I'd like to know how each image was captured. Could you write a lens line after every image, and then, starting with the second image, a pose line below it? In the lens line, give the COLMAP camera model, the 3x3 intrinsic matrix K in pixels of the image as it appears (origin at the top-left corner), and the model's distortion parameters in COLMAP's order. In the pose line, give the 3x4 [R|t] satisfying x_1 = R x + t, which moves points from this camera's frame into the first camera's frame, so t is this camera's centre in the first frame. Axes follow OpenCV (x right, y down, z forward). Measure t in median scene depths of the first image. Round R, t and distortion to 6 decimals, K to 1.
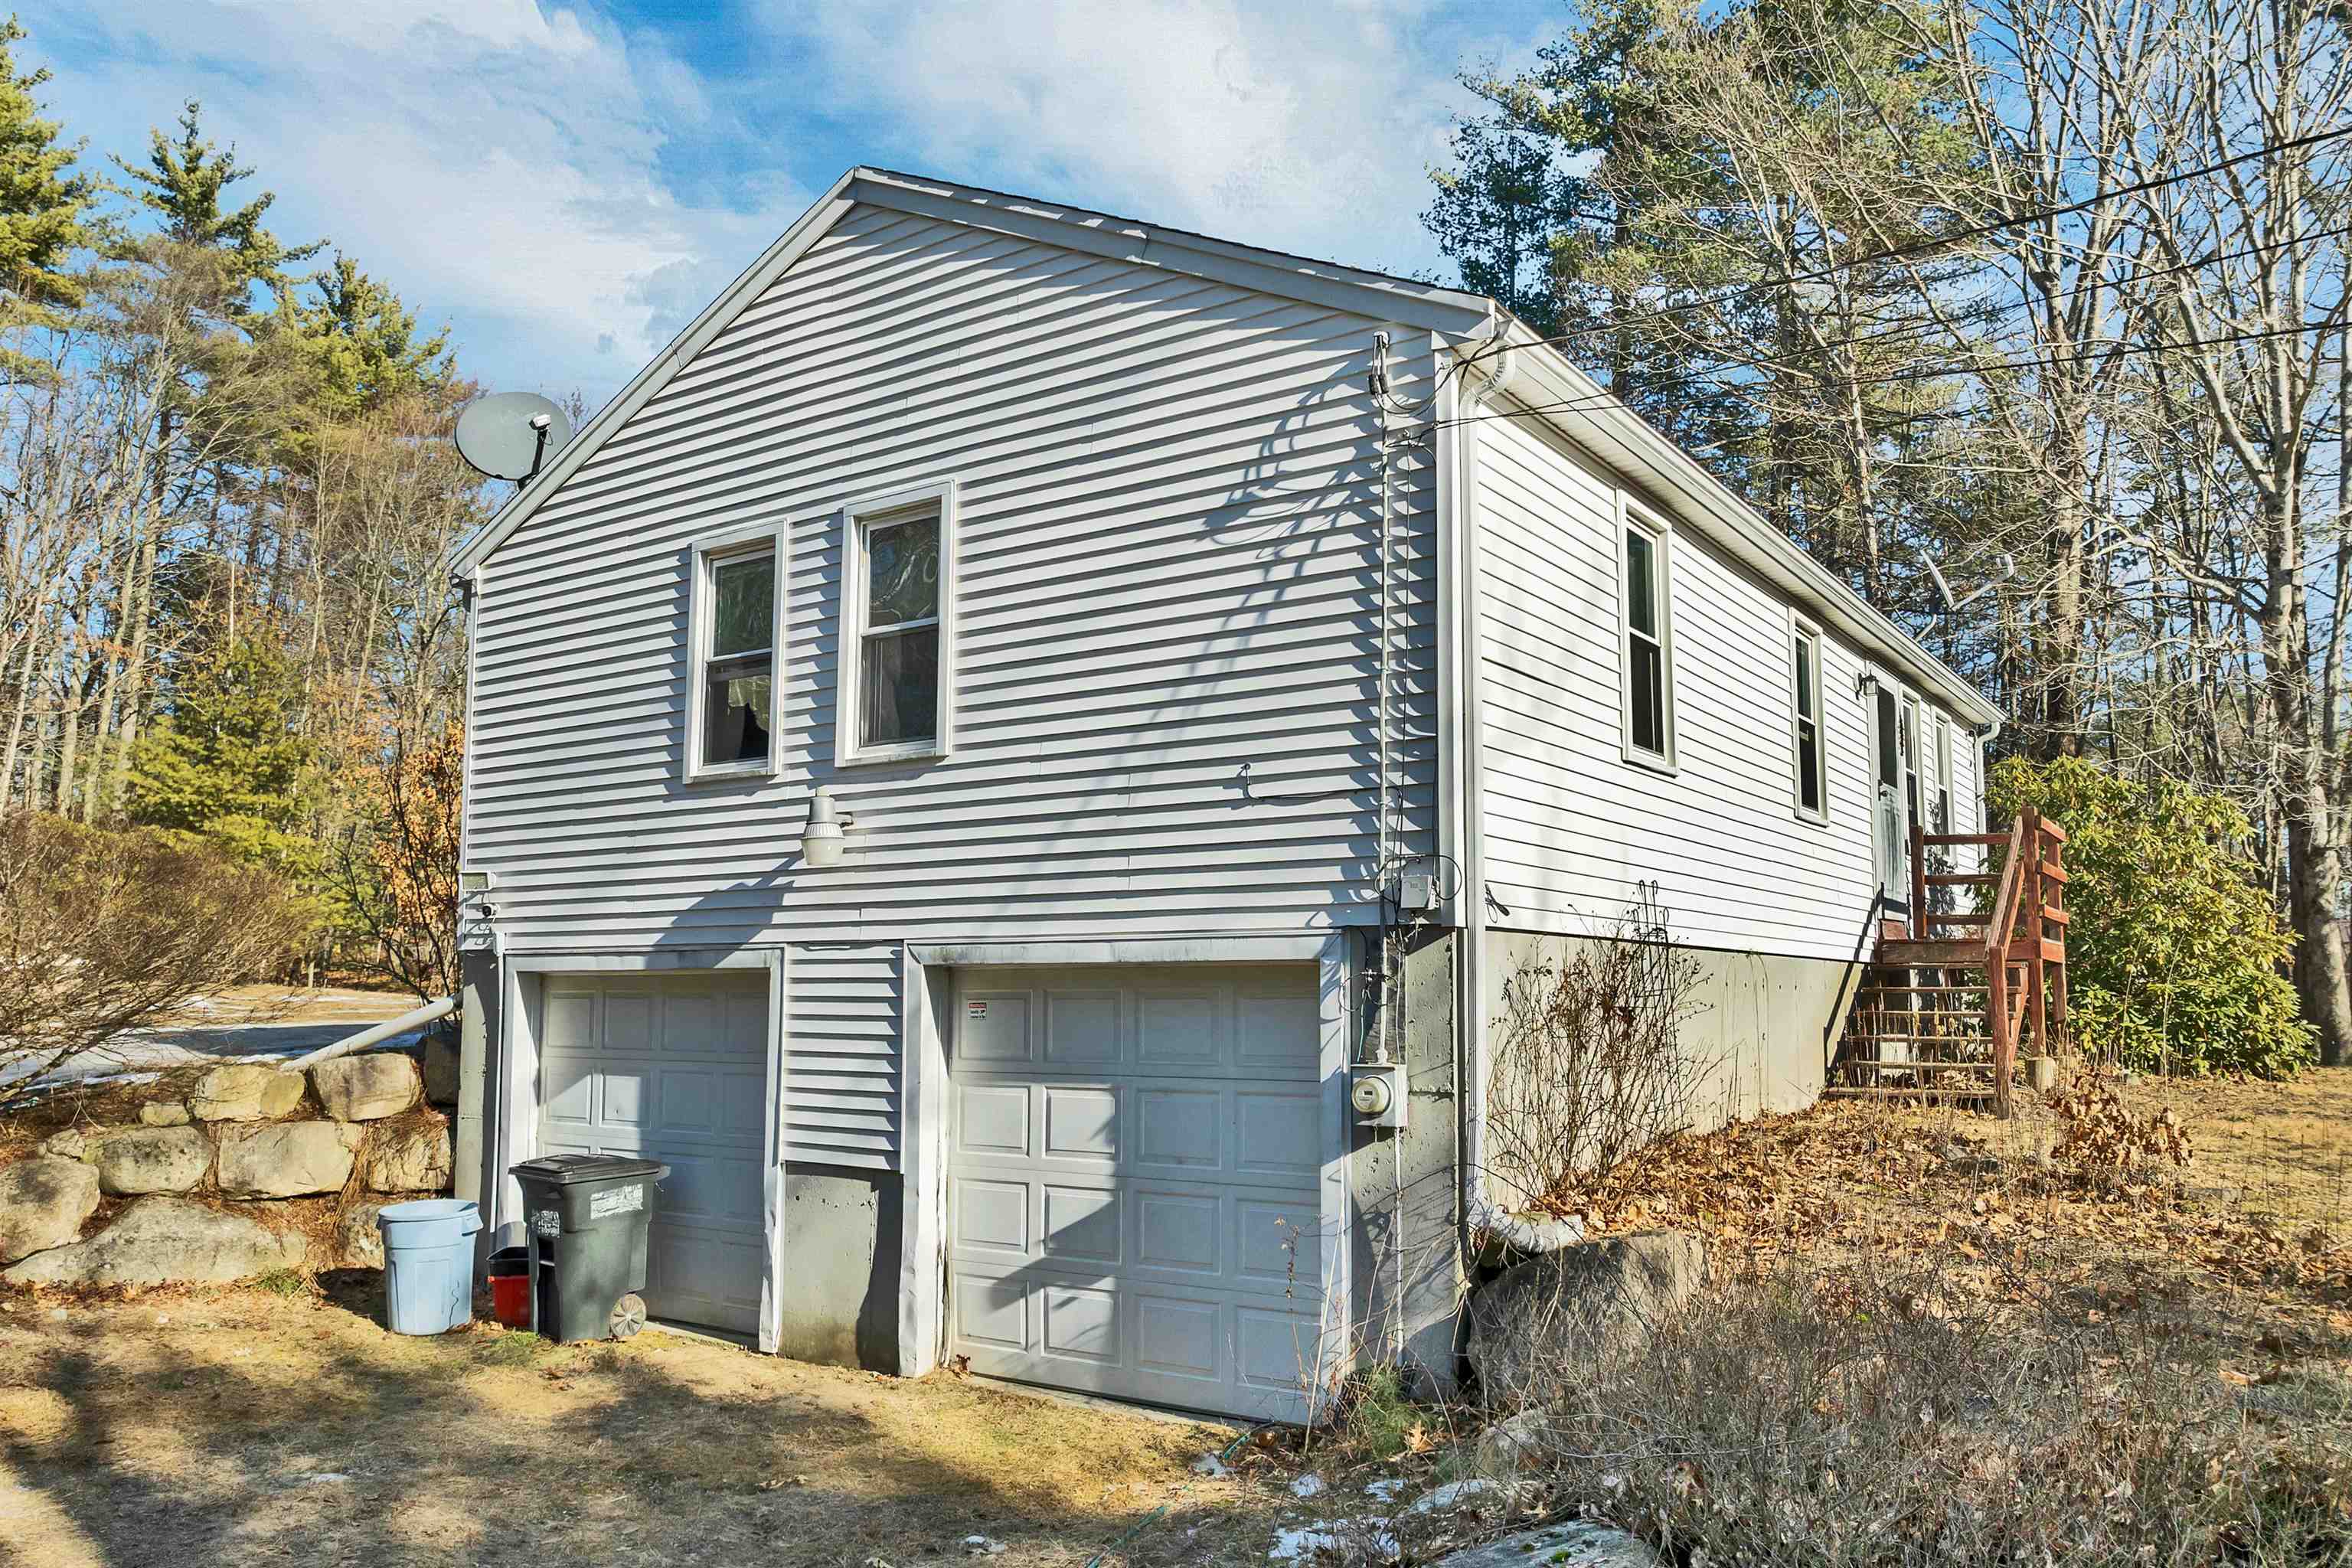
lens RADIAL K [[1713.4, 0, 1191.3], [0, 1713.4, 829.4], [0, 0, 1]] dist [-0.026896, -0.010156]
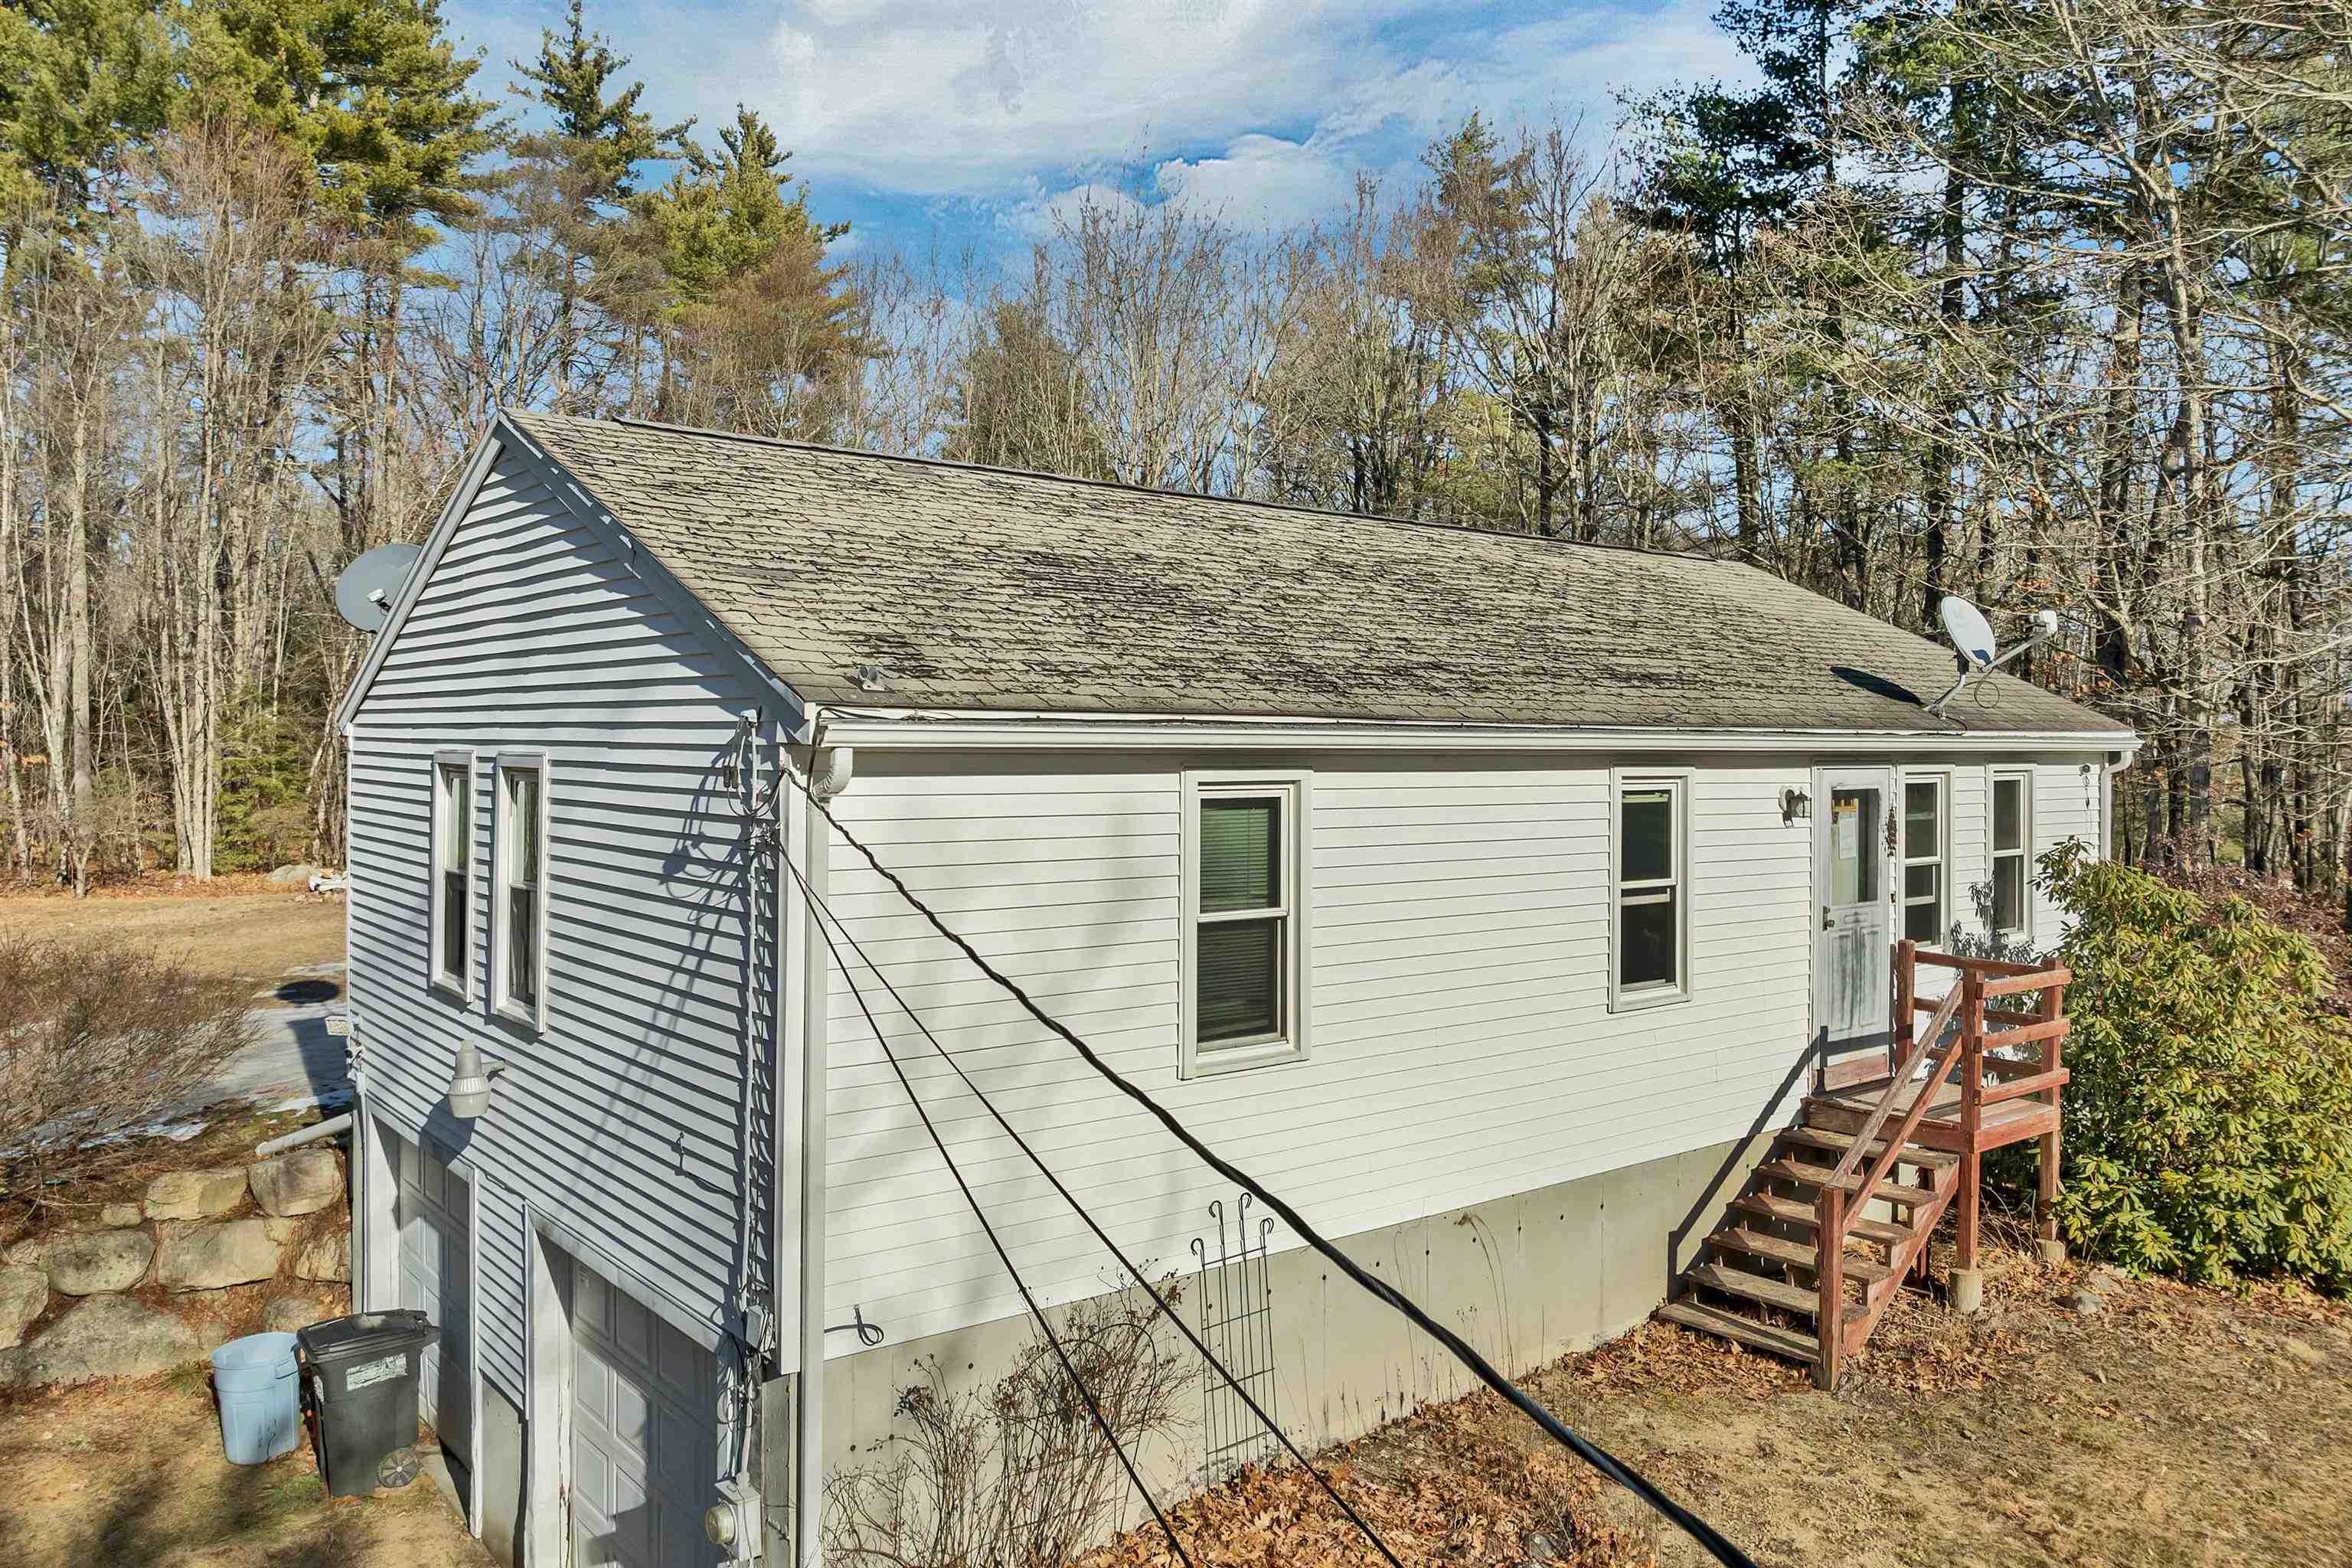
lens RADIAL K [[1718.1, 0, 1179.8], [0, 1718.1, 703.2], [0, 0, 1]] dist [-0.037630, -0.002008]
pose [[0.957526, -0.000671, -0.288348, 0.470111], [0.024454, 0.996584, 0.078887, -0.282663], [0.287310, -0.082588, 0.954271, 0.141523]]
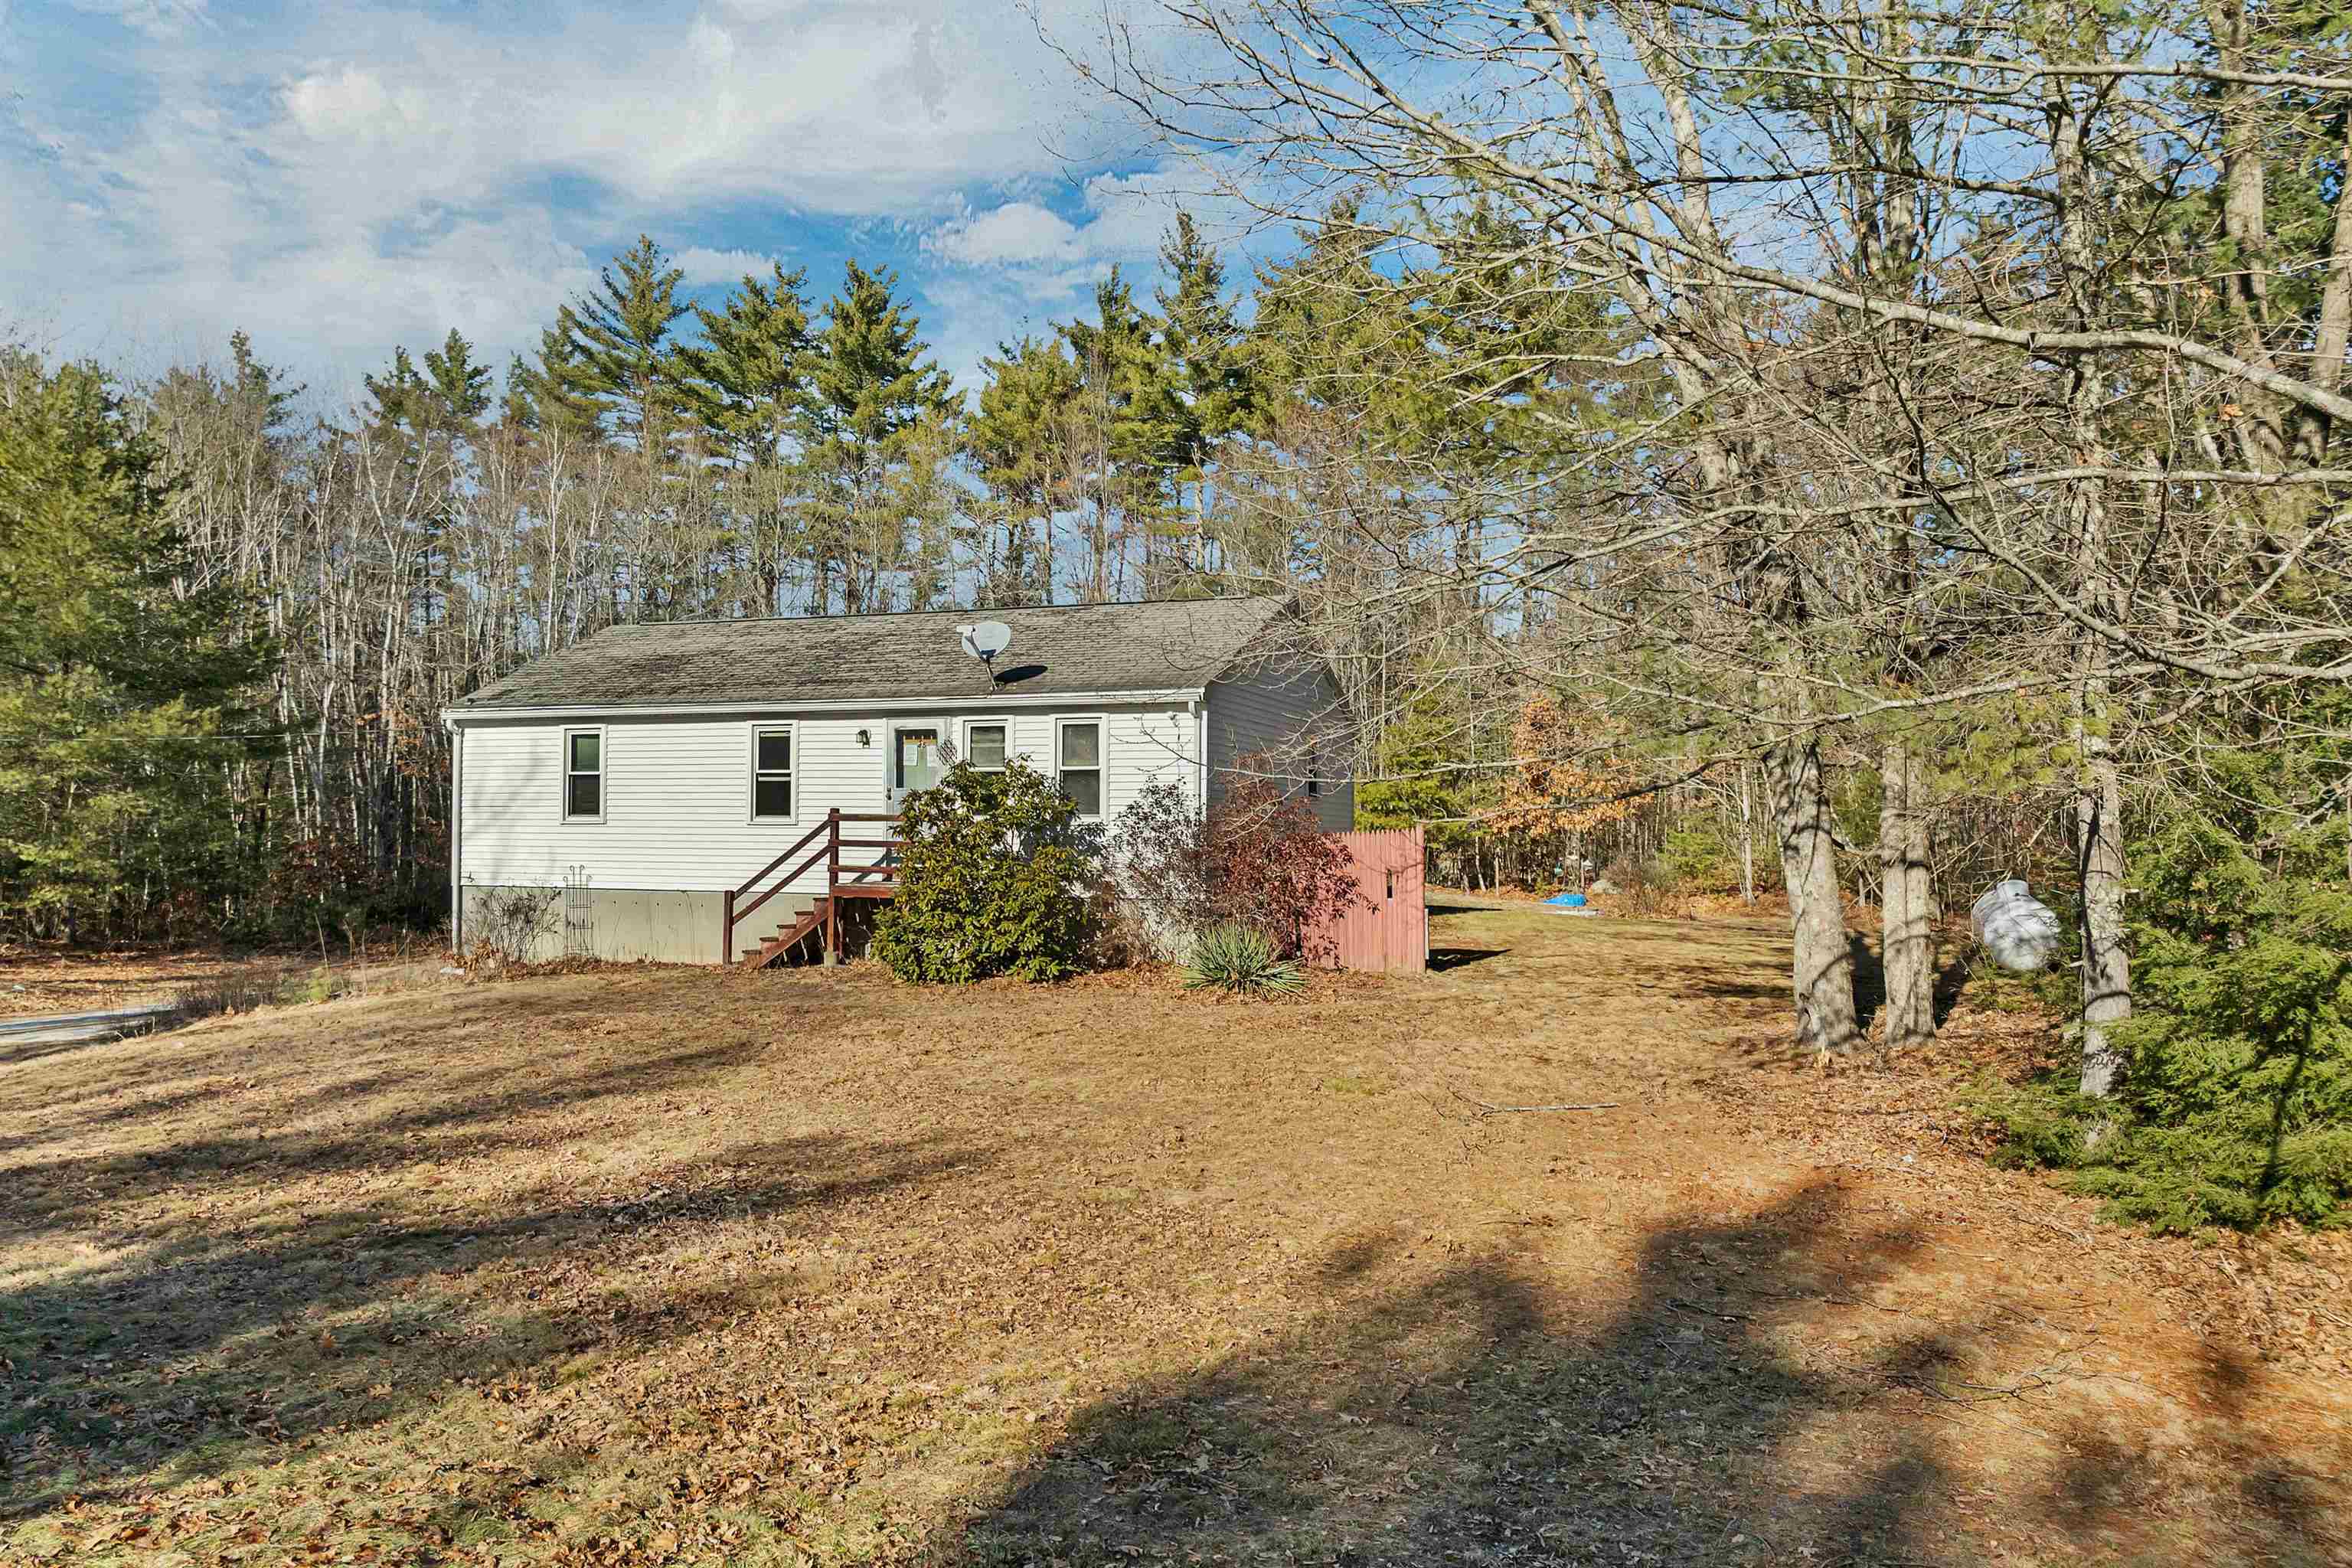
lens RADIAL K [[1705.6, 0, 1191.9], [0, 1705.6, 864.5], [0, 0, 1]] dist [-0.037953, 0.005257]
pose [[0.246501, 0.008974, -0.969101, 2.931491], [0.090059, 0.995418, 0.032125, 0.027293], [0.964949, -0.095195, 0.244563, 1.202737]]
